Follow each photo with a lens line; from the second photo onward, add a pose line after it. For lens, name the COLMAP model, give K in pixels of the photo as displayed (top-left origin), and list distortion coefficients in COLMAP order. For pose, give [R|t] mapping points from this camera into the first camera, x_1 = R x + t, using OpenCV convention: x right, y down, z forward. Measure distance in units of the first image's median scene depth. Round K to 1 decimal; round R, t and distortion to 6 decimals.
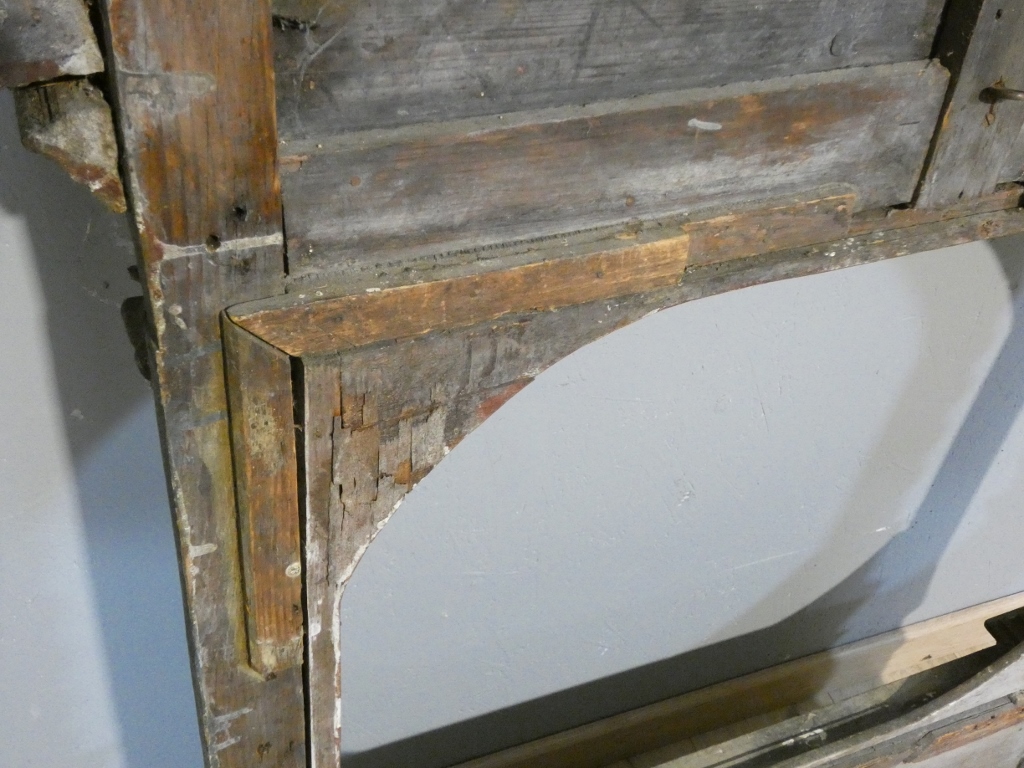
lens RADIAL K [[1130.0, 0, 512.9], [0, 1130.0, 376.3], [0, 0, 1]] dist [-0.001271, 0.000000]
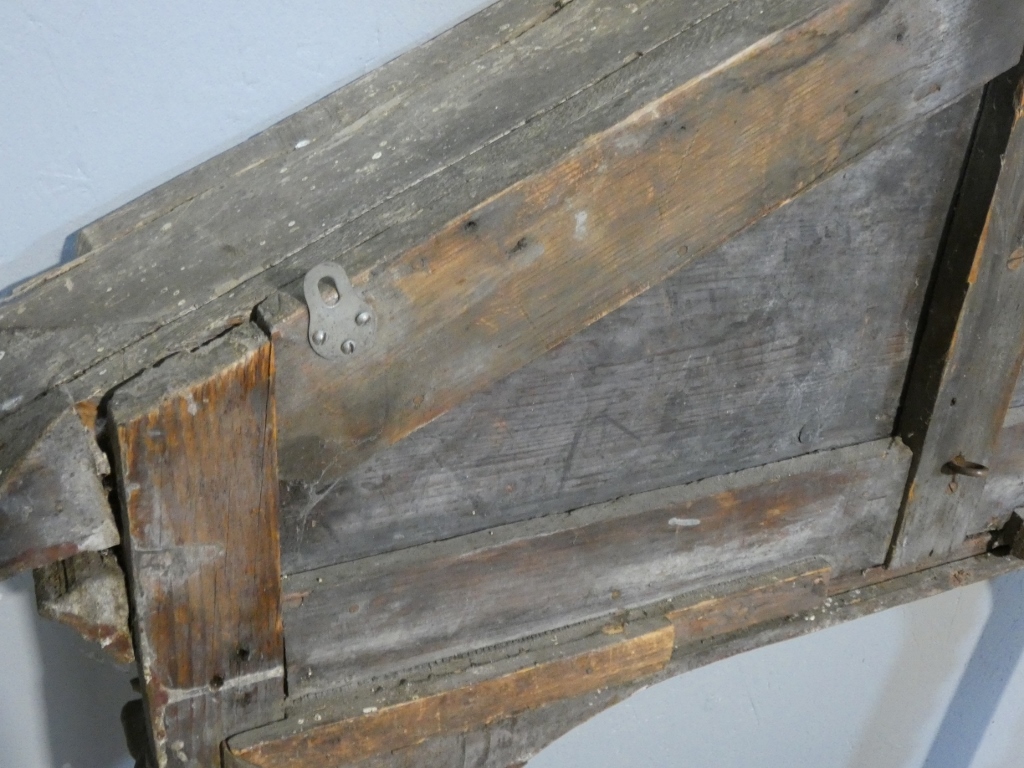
lens RADIAL K [[1130.0, 0, 513.1], [0, 1130.0, 378.8], [0, 0, 1]] dist [-0.001271, 0.000000]
pose [[0.999720, -0.016358, 0.017095, -0.006172], [0.018942, 0.986289, -0.163938, -0.195234], [-0.014178, 0.164216, 0.986322, -0.063261]]
